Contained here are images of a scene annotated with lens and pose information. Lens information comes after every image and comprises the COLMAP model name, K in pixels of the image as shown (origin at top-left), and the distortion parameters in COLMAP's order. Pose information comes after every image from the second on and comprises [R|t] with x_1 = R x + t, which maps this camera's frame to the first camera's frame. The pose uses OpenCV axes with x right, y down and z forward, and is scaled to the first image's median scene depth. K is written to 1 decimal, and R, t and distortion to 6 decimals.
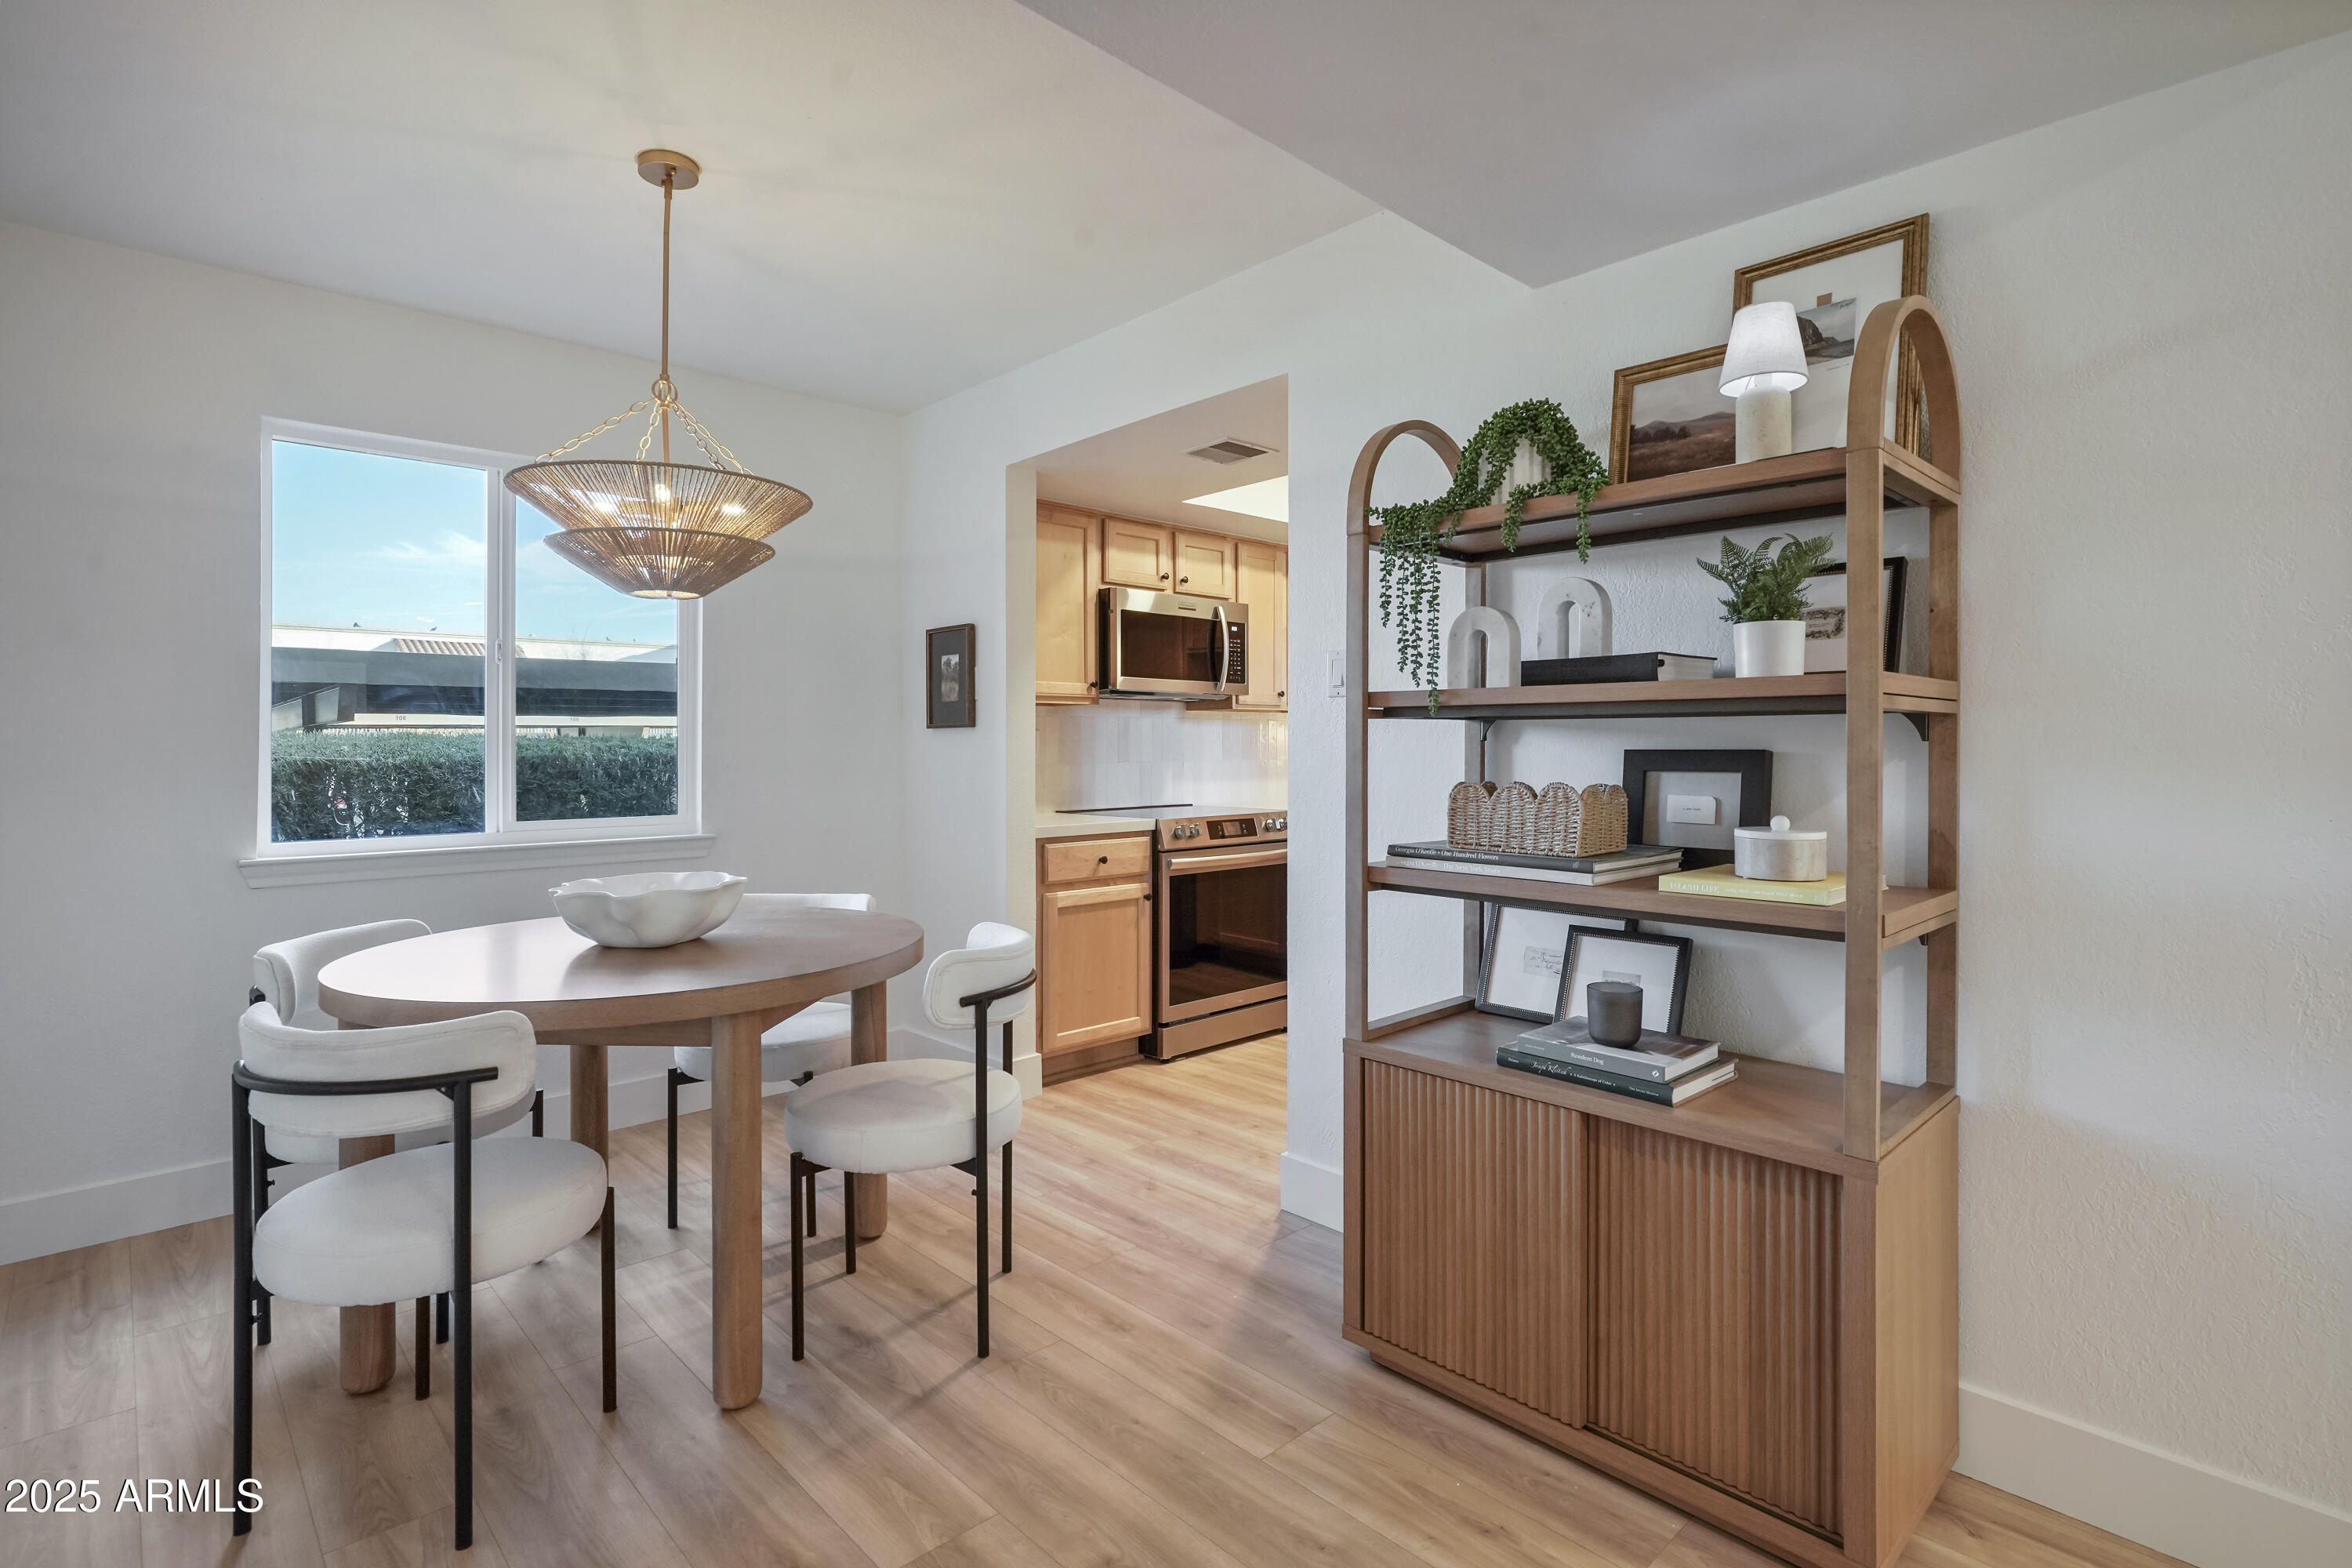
lens RADIAL K [[1163.0, 0, 1170.0], [0, 1163.0, 745.8], [0, 0, 1]] dist [-0.001662, -0.000150]
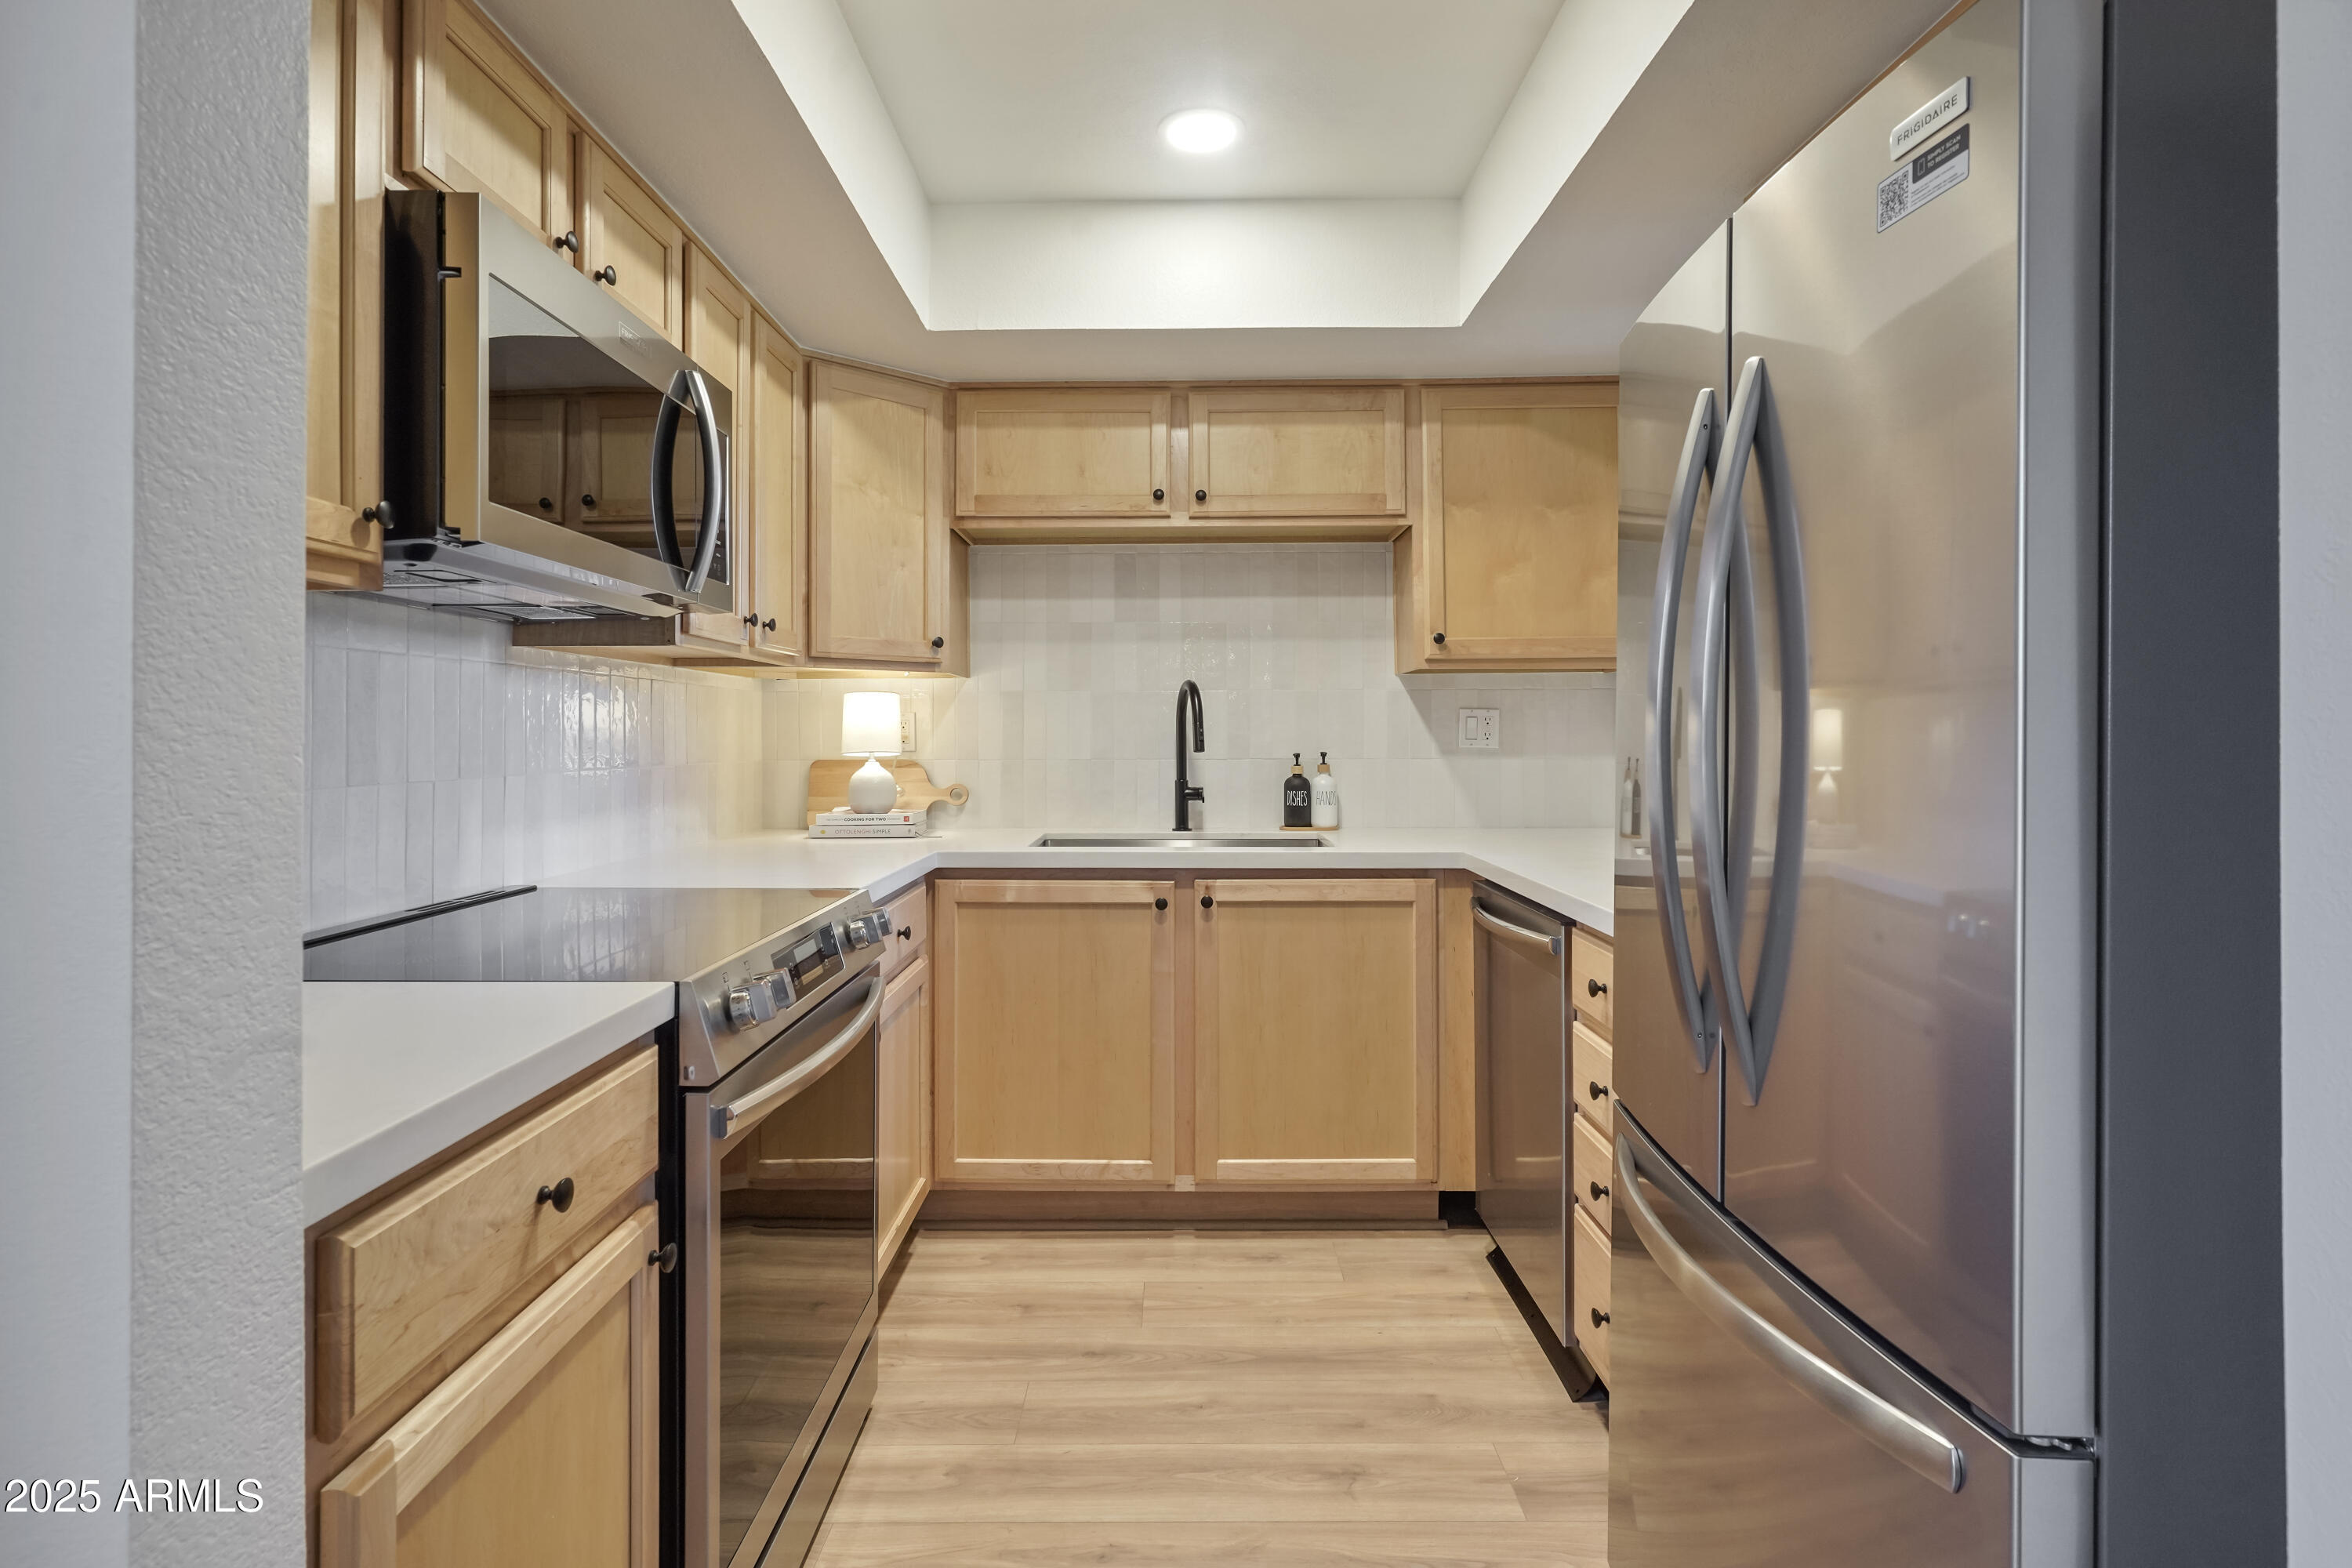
lens RADIAL K [[1163.0, 0, 1170.0], [0, 1163.0, 745.8], [0, 0, 1]] dist [-0.001662, -0.000150]
pose [[0.683217, 0.003035, 0.730210, -0.165952], [-0.012841, 0.999887, 0.007859, -0.003794], [-0.730103, -0.014746, 0.683178, 0.805967]]
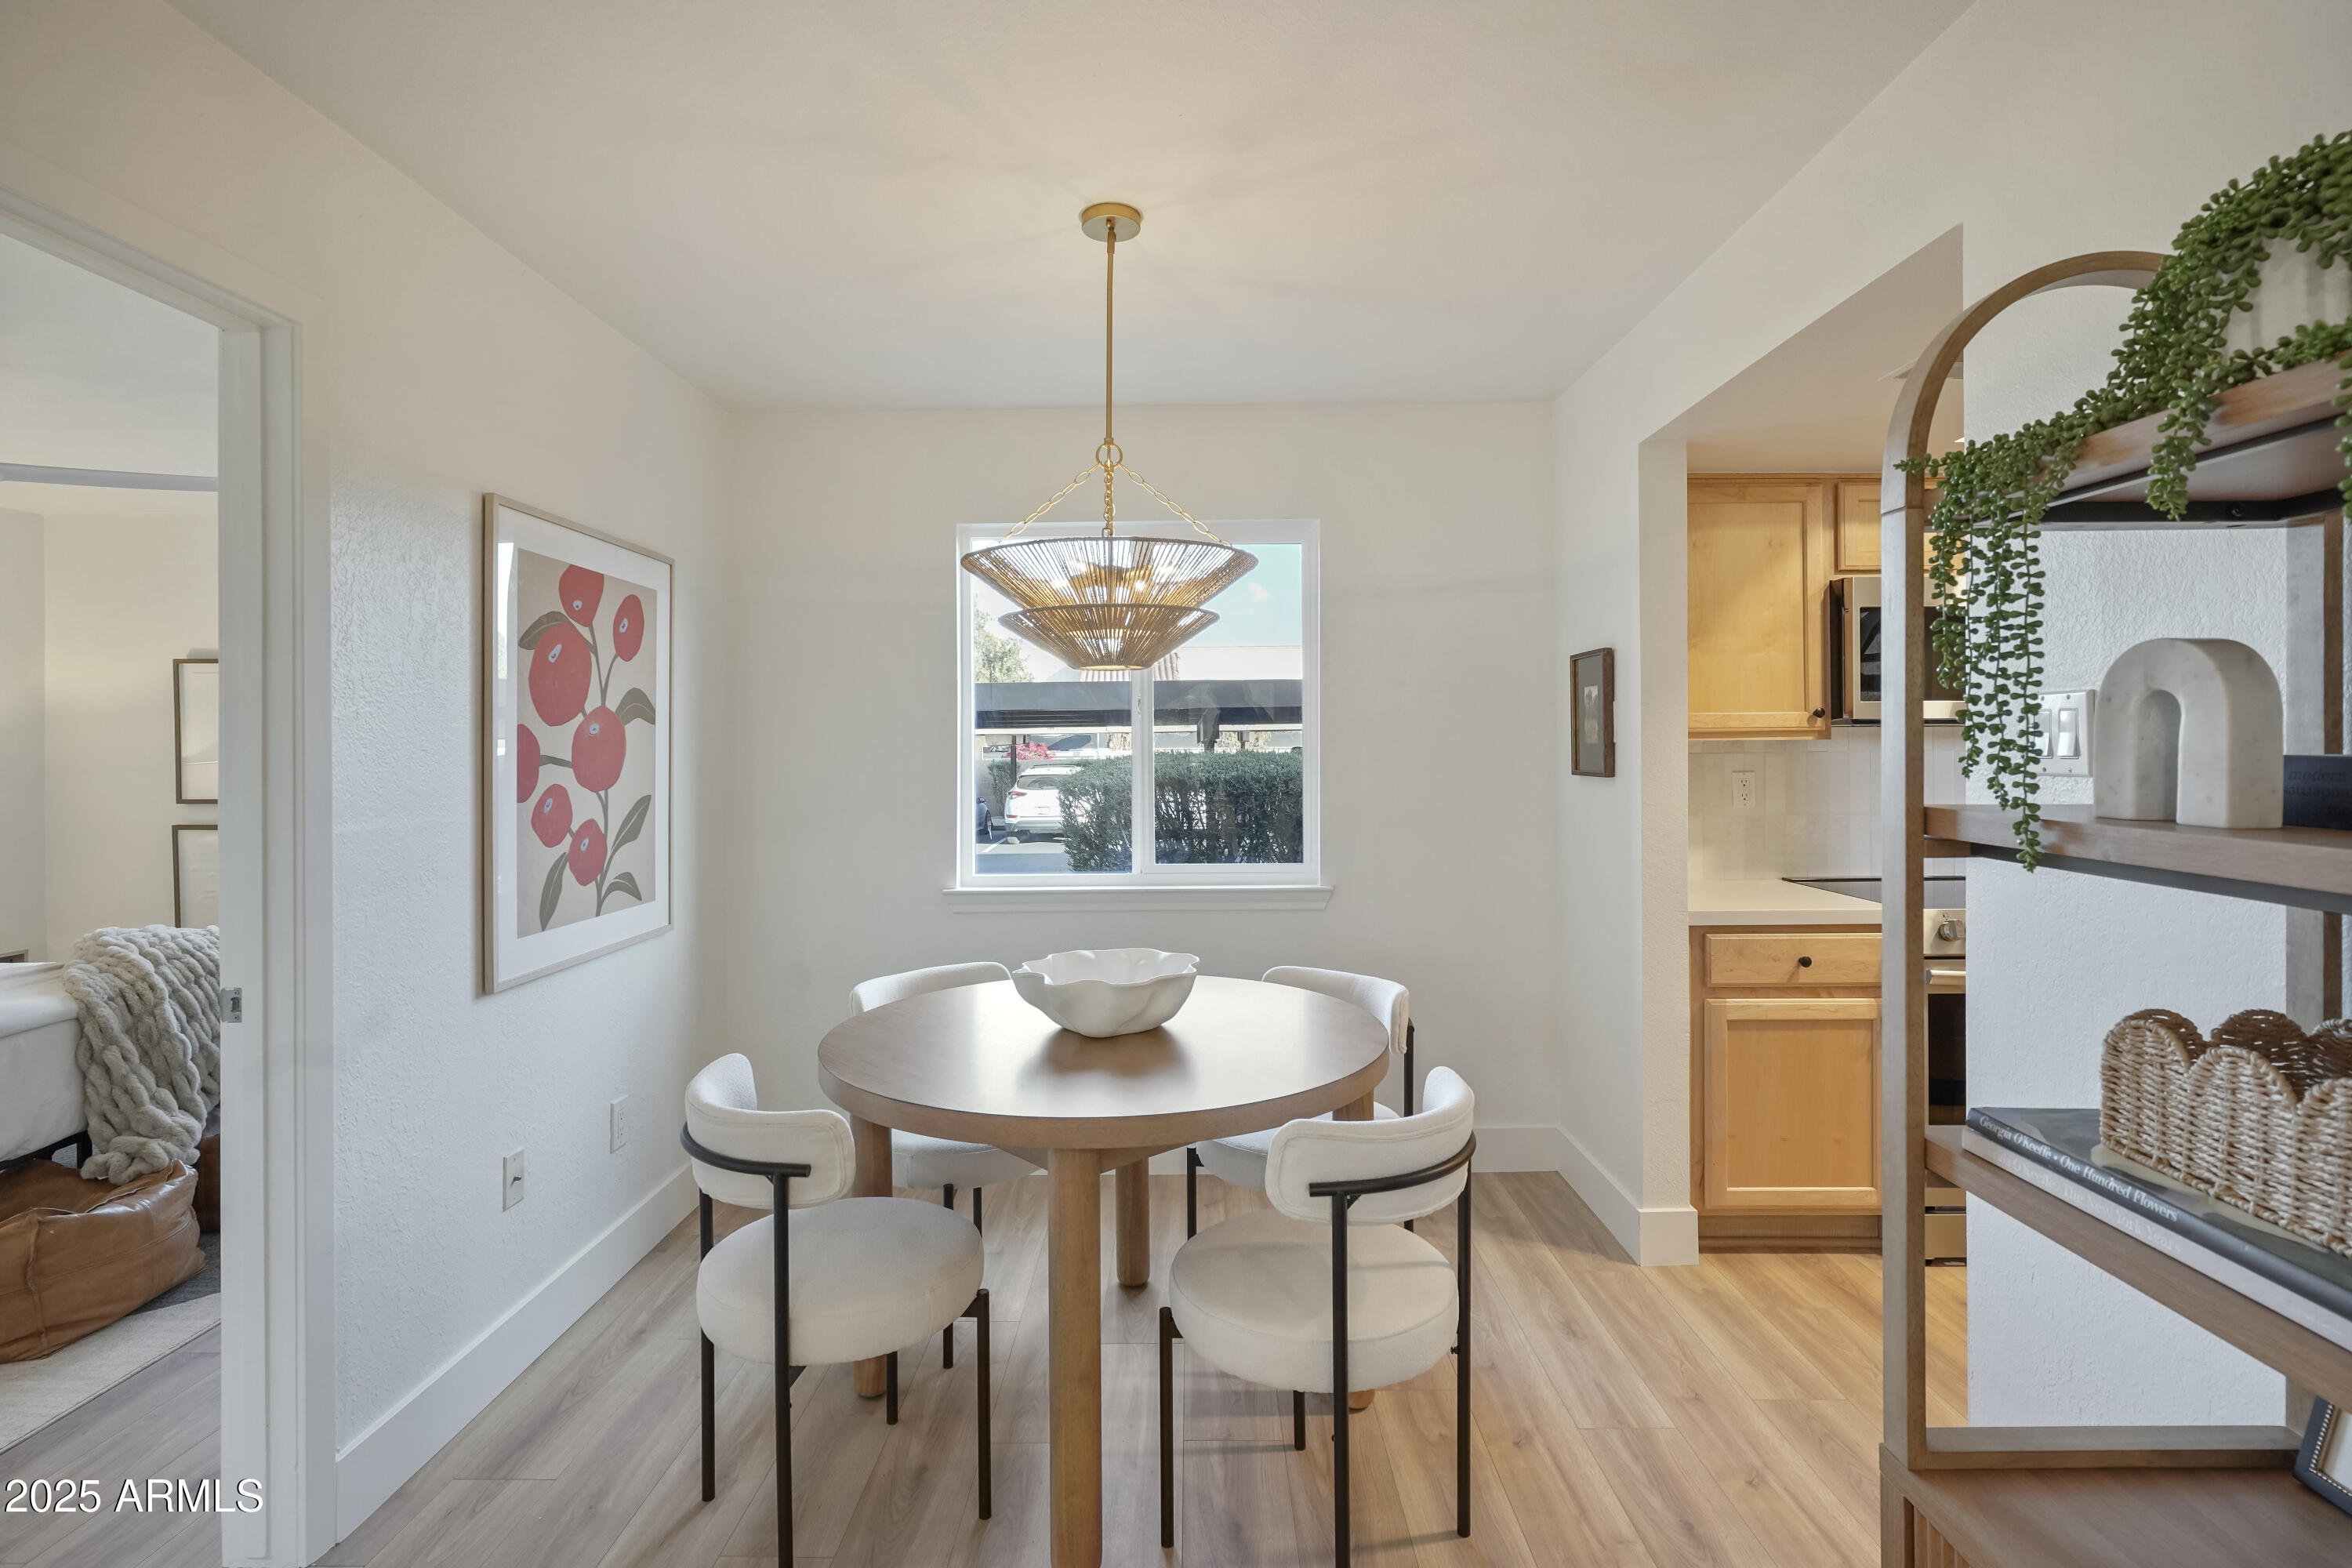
lens RADIAL K [[1149.1, 0, 1155.4], [0, 1149.1, 741.5], [0, 0, 1]] dist [-0.004645, -0.000345]
pose [[0.714066, -0.003922, -0.700068, 0.169315], [0.007846, 0.999966, 0.002400, -0.047550], [0.700035, -0.007207, 0.714072, 0.231974]]
